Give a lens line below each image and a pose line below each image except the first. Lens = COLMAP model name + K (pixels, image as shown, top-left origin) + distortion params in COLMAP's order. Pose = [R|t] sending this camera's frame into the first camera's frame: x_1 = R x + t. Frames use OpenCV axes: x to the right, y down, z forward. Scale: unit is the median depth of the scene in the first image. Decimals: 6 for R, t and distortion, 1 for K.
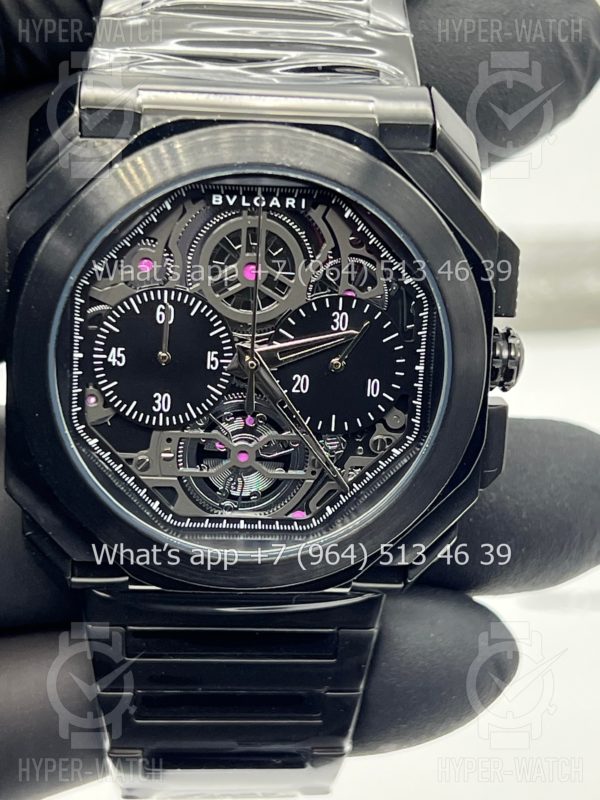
lens RADIAL K [[1883.0, 0, 304.3], [0, 1883.0, 401.2], [0, 0, 1]] dist [0.211507, 0.000000]
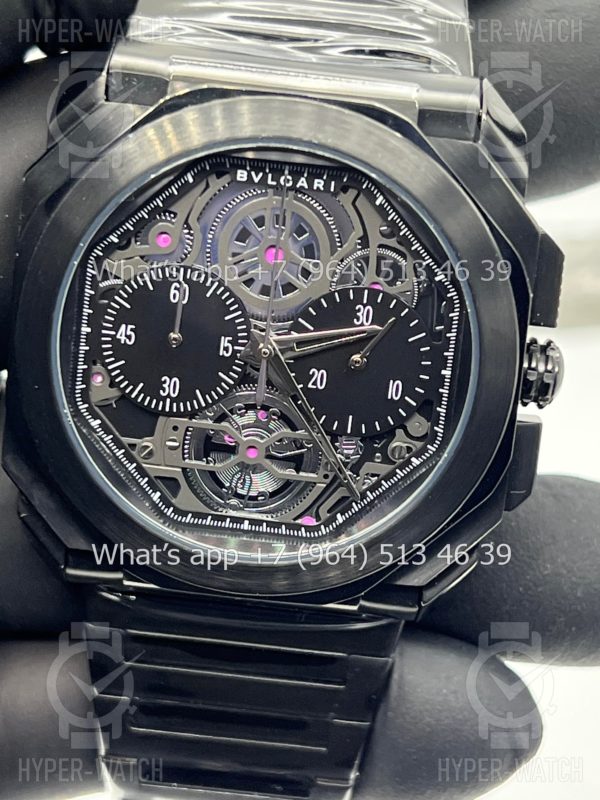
lens RADIAL K [[1883.0, 0, 300.0], [0, 1883.0, 399.1], [0, 0, 1]] dist [0.211507, 0.000000]
pose [[0.991398, 0.078182, -0.104968, 0.089088], [-0.084668, 0.994672, -0.058820, 0.056897], [0.099810, 0.067202, 0.992735, 0.066291]]
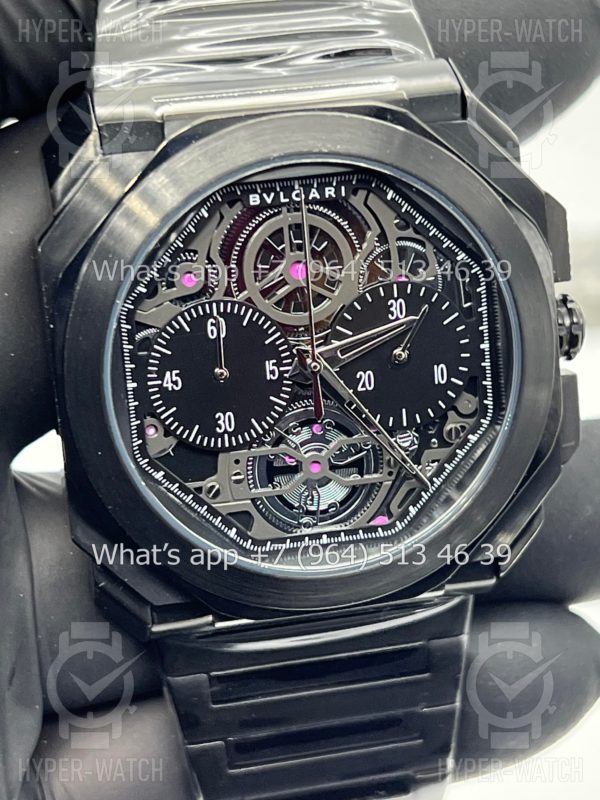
lens RADIAL K [[1883.0, 0, 296.6], [0, 1883.0, 405.0], [0, 0, 1]] dist [0.211507, 0.000000]
pose [[0.985393, -0.152554, 0.075680, -0.110167], [0.156700, 0.986264, -0.052228, 0.047030], [-0.066673, 0.063325, 0.995763, 0.057135]]
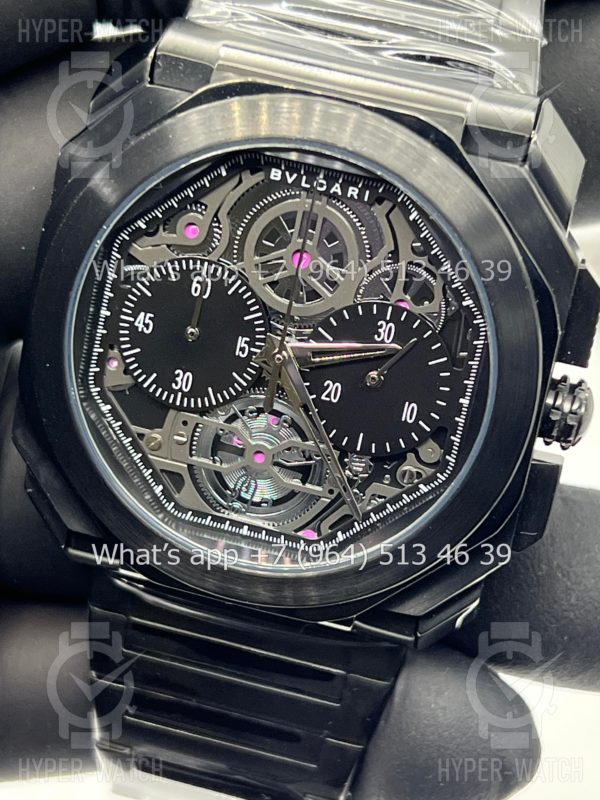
lens RADIAL K [[1883.0, 0, 303.0], [0, 1883.0, 402.5], [0, 0, 1]] dist [0.211507, 0.000000]
pose [[0.953965, 0.201564, -0.222087, 0.188564], [-0.209334, 0.977773, -0.011766, 0.009597], [0.214779, 0.057715, 0.974956, 0.109509]]
